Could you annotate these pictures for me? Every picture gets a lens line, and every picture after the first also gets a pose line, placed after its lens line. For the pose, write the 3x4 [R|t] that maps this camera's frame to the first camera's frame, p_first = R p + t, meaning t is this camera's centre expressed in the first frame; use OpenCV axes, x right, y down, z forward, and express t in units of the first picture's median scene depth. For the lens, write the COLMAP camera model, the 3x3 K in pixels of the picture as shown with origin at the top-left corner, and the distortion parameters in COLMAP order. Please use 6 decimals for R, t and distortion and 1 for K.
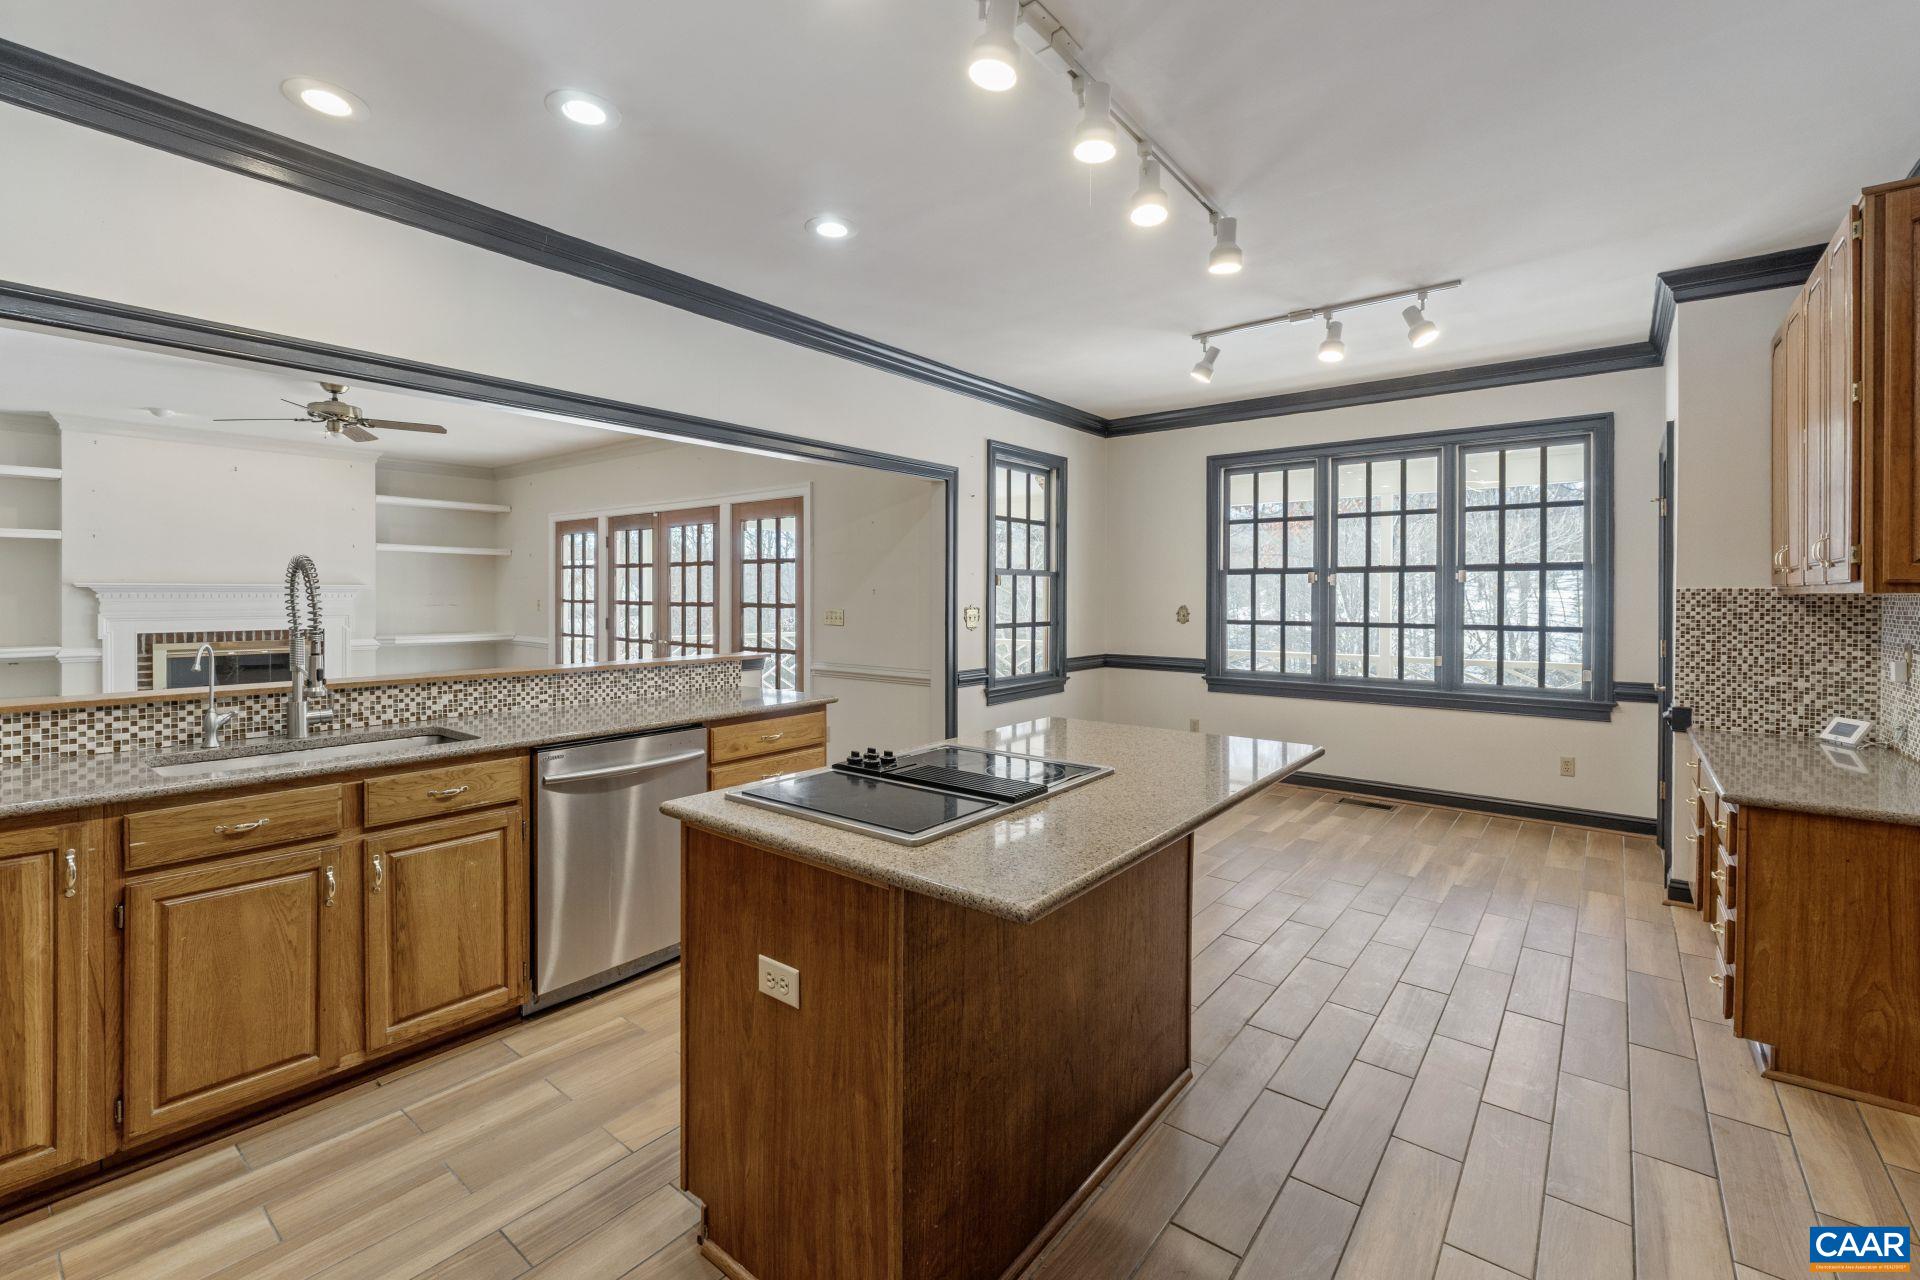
lens RADIAL K [[812.9, 0, 948.2], [0, 812.9, 593.2], [0, 0, 1]] dist [-0.007293, -0.001227]
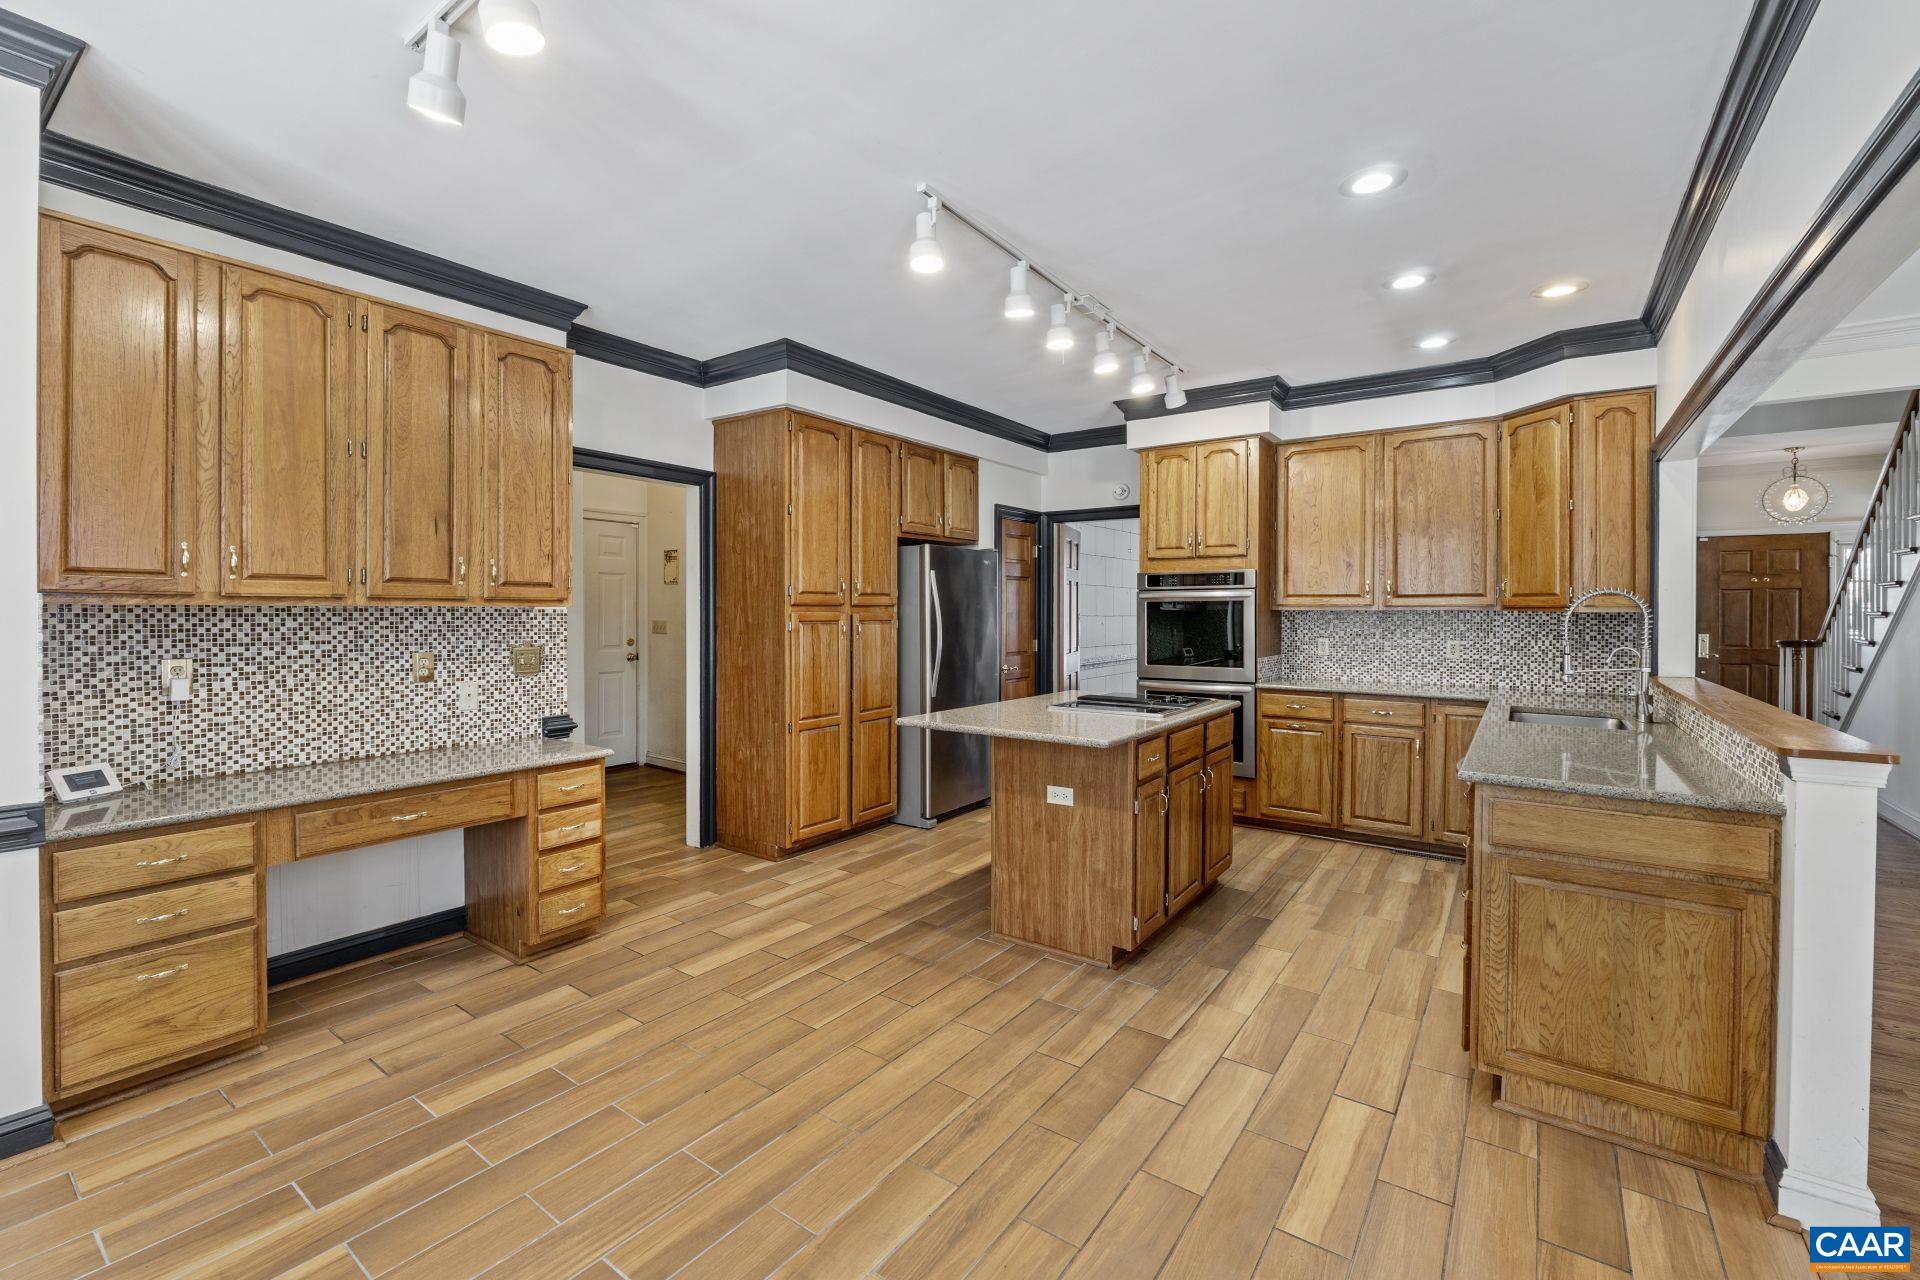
lens RADIAL K [[812.9, 0, 943.3], [0, 812.9, 618.3], [0, 0, 1]] dist [-0.007293, -0.001227]
pose [[-0.998641, -0.006195, -0.051742, 0.174900], [-0.006554, 0.999956, 0.006781, 0.002159], [0.051697, 0.007111, -0.998637, 0.930280]]
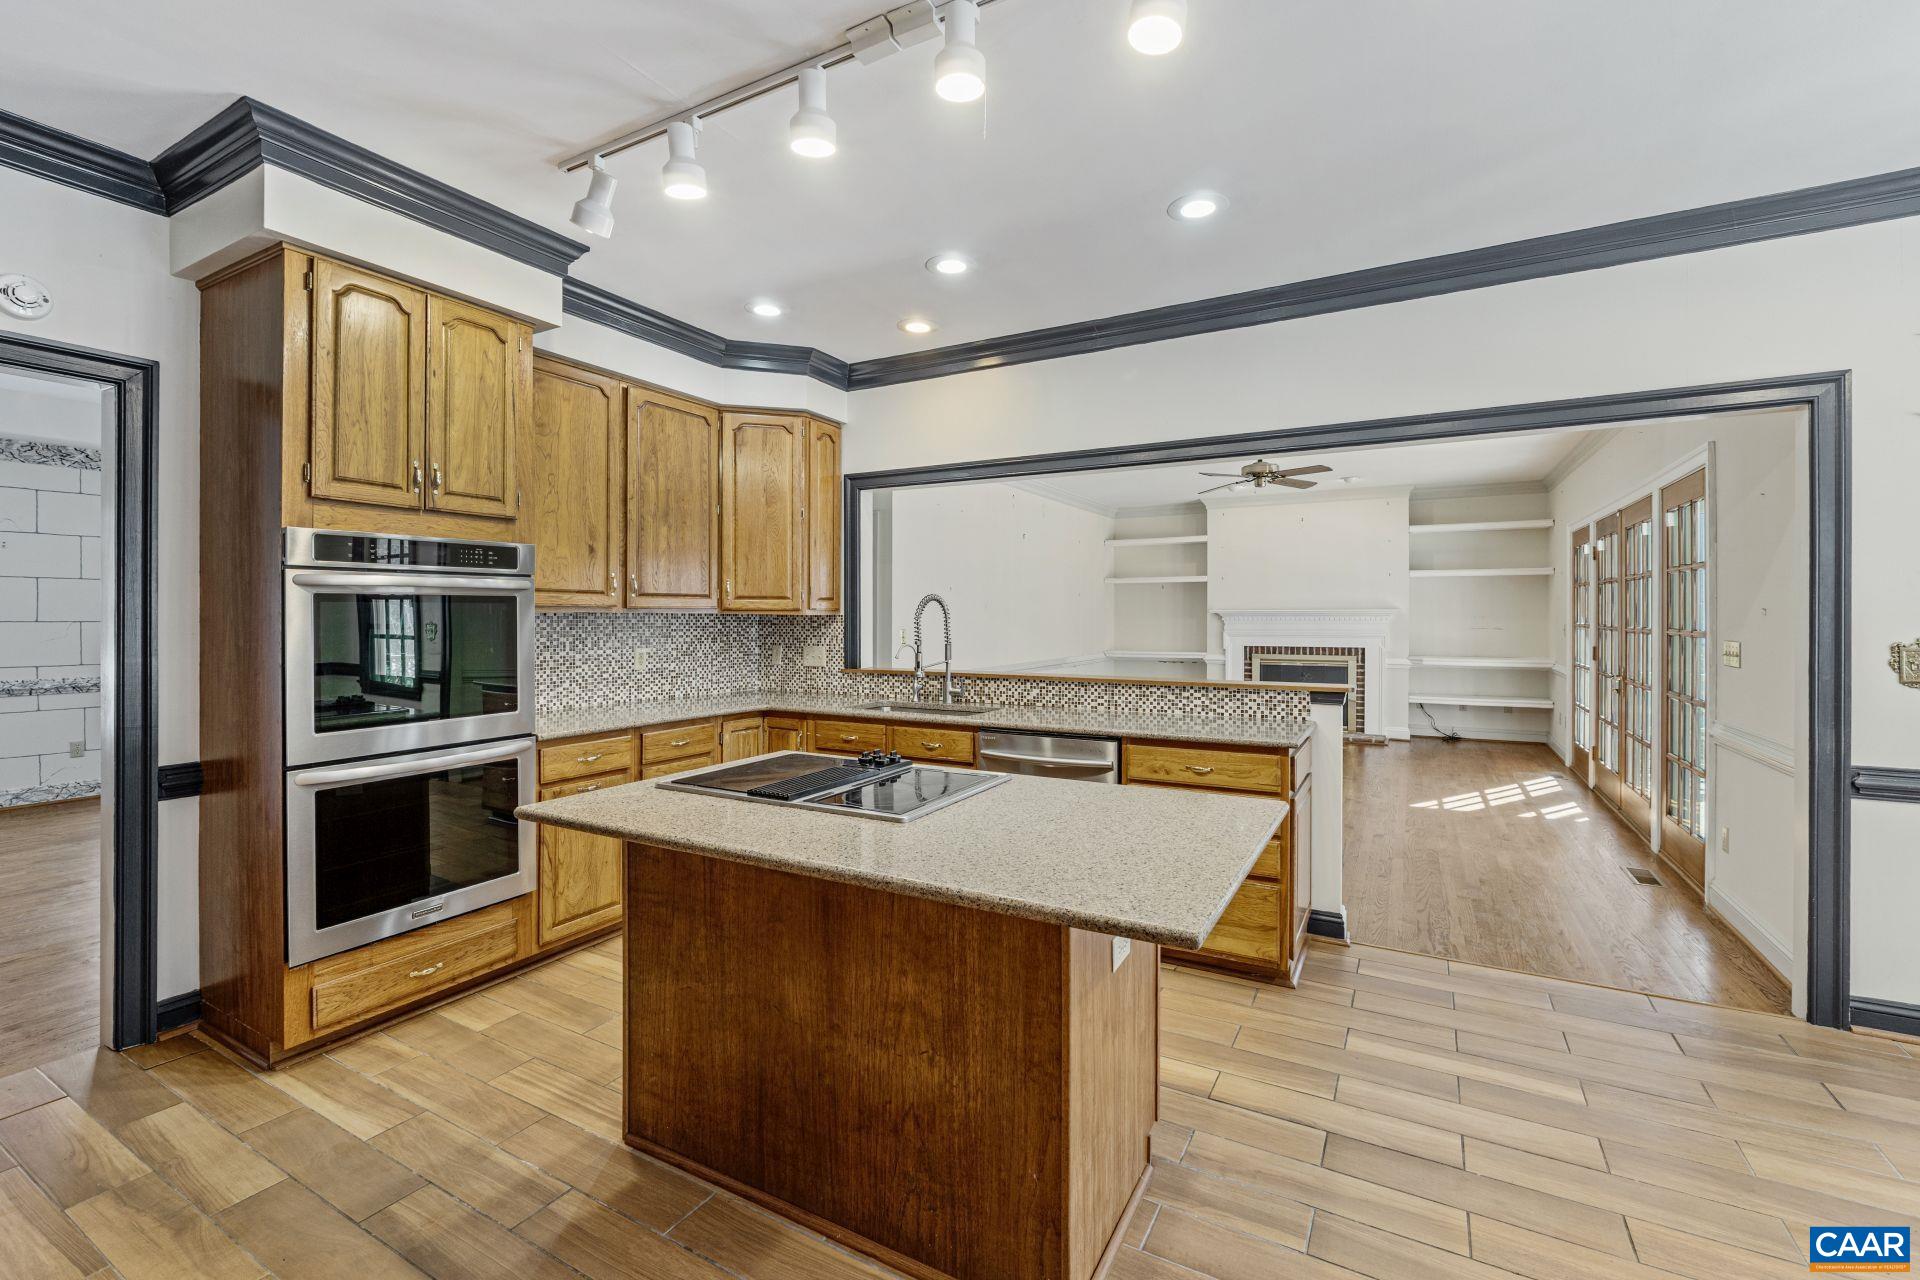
lens RADIAL K [[812.9, 0, 965.8], [0, 812.9, 621.8], [0, 0, 1]] dist [-0.007293, -0.001227]
pose [[0.172093, 0.003701, -0.985074, 0.349352], [0.001682, 0.999990, 0.004051, 0.001630], [0.985079, -0.002354, 0.172085, 0.305023]]
